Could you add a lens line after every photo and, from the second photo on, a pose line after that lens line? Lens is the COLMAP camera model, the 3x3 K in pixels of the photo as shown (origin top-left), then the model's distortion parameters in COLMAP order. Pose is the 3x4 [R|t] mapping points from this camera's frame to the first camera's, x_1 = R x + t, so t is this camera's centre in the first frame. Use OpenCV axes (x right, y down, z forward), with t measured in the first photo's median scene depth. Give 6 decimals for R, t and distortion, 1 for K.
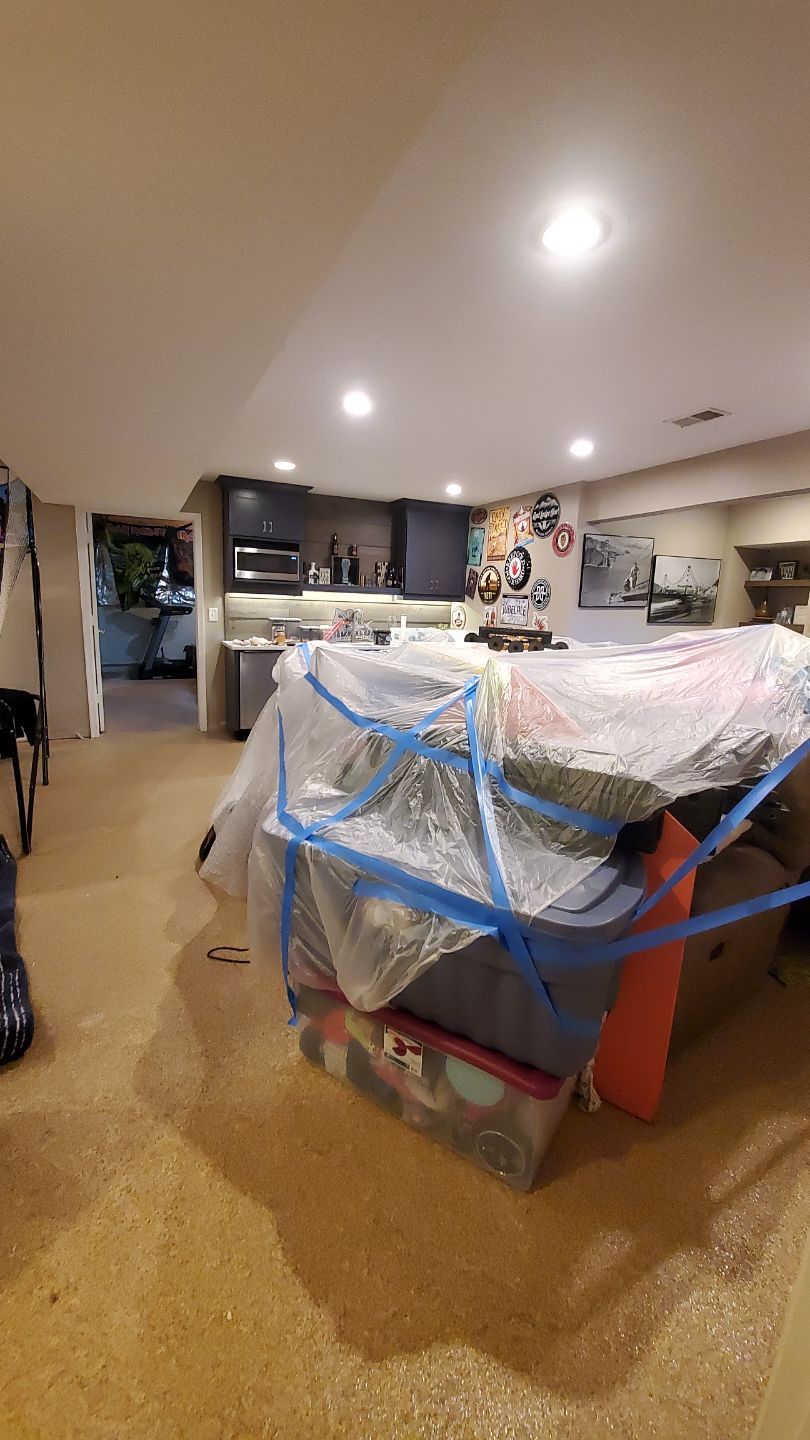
lens RADIAL K [[571.9, 0, 409.5], [0, 571.9, 717.4], [0, 0, 1]] dist [0.008346, -0.002425]
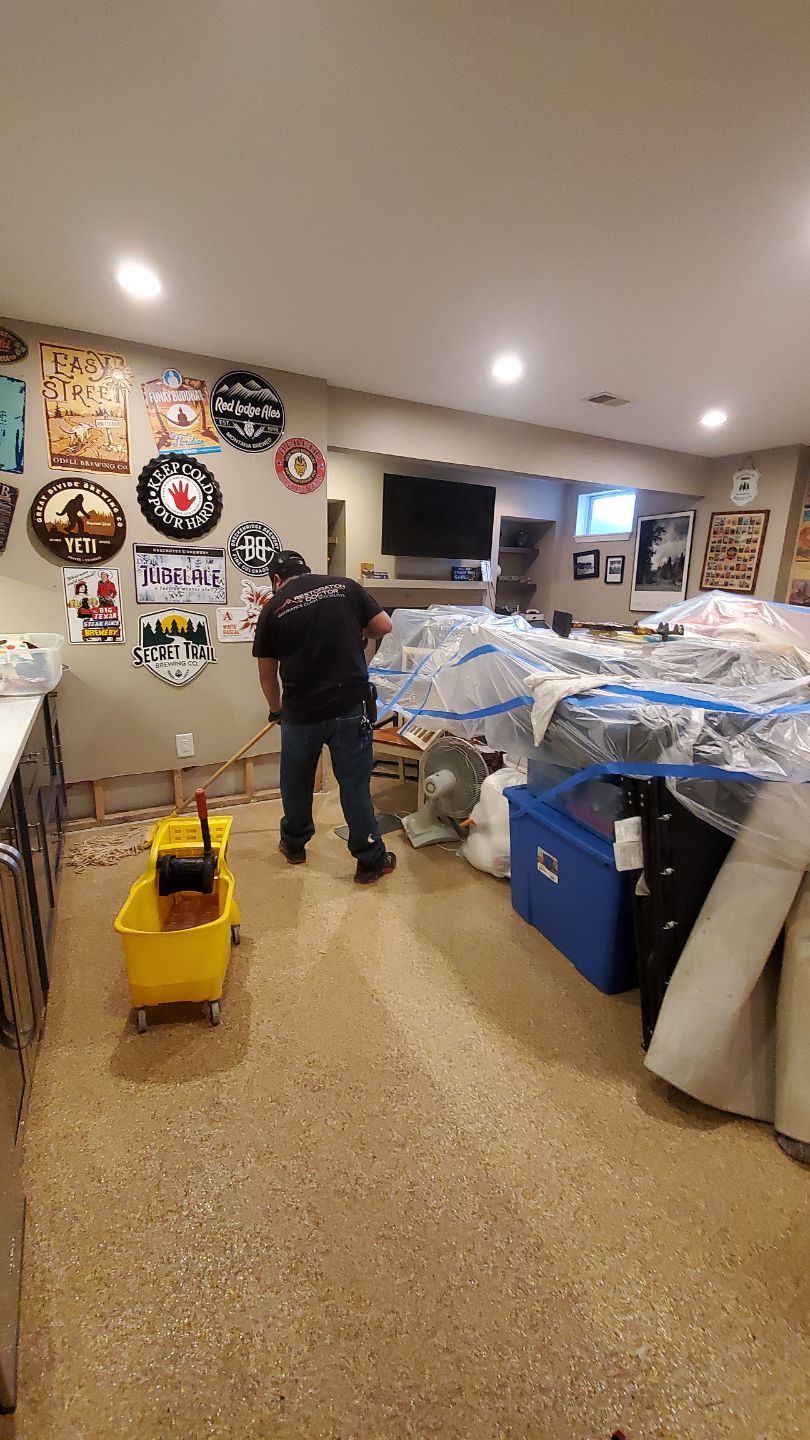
lens RADIAL K [[571.9, 0, 414.4], [0, 571.9, 711.3], [0, 0, 1]] dist [0.008346, -0.002425]
pose [[-0.047737, -0.273300, 0.960744, -0.376607], [0.168778, 0.945803, 0.277436, -0.180186], [-0.984497, 0.175396, 0.000977, 0.806783]]
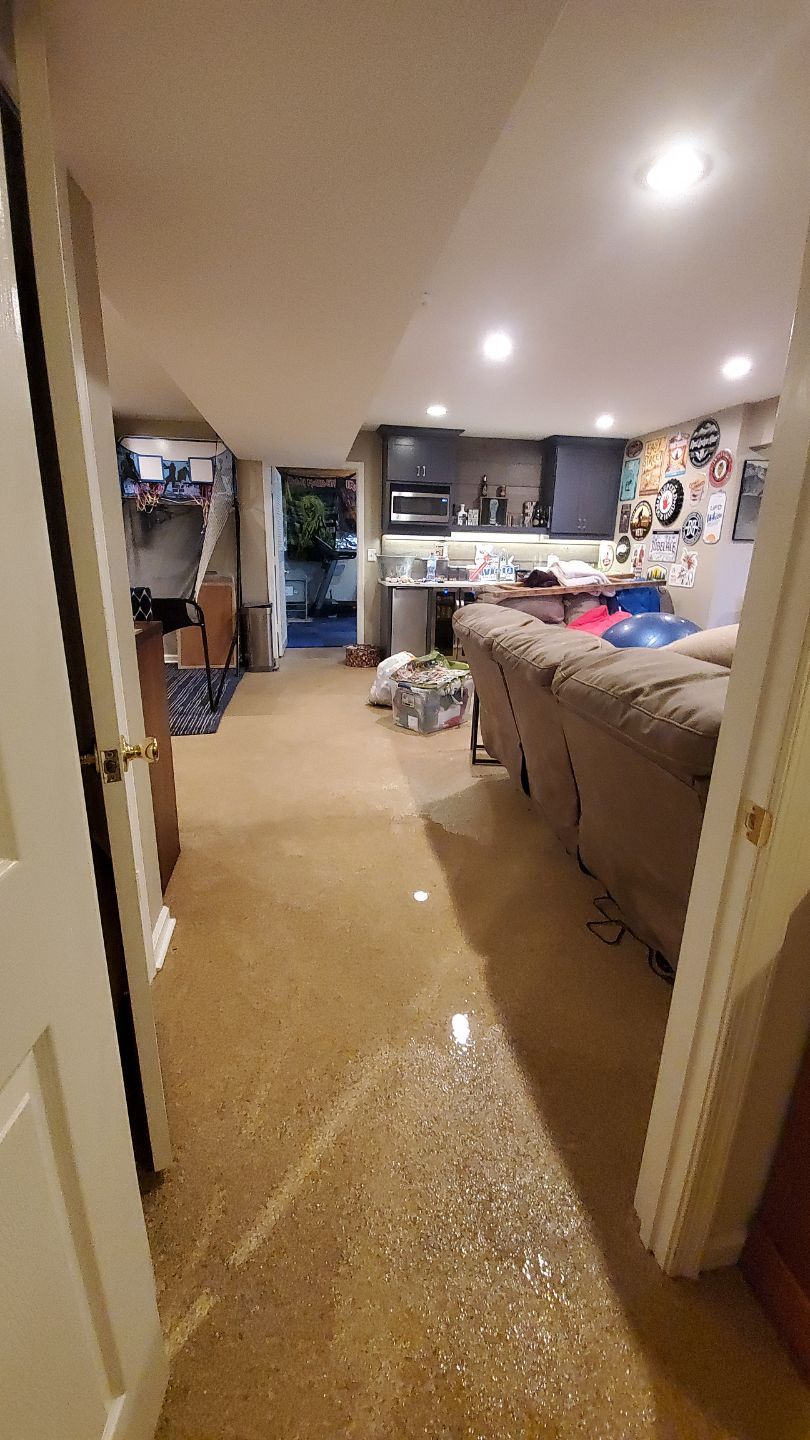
lens RADIAL K [[571.9, 0, 409.5], [0, 571.9, 715.5], [0, 0, 1]] dist [0.008346, -0.002425]
pose [[0.962407, 0.061300, -0.264602, 0.042599], [-0.040007, 0.995567, 0.085128, 0.033109], [0.268647, -0.071342, 0.960593, -0.073084]]
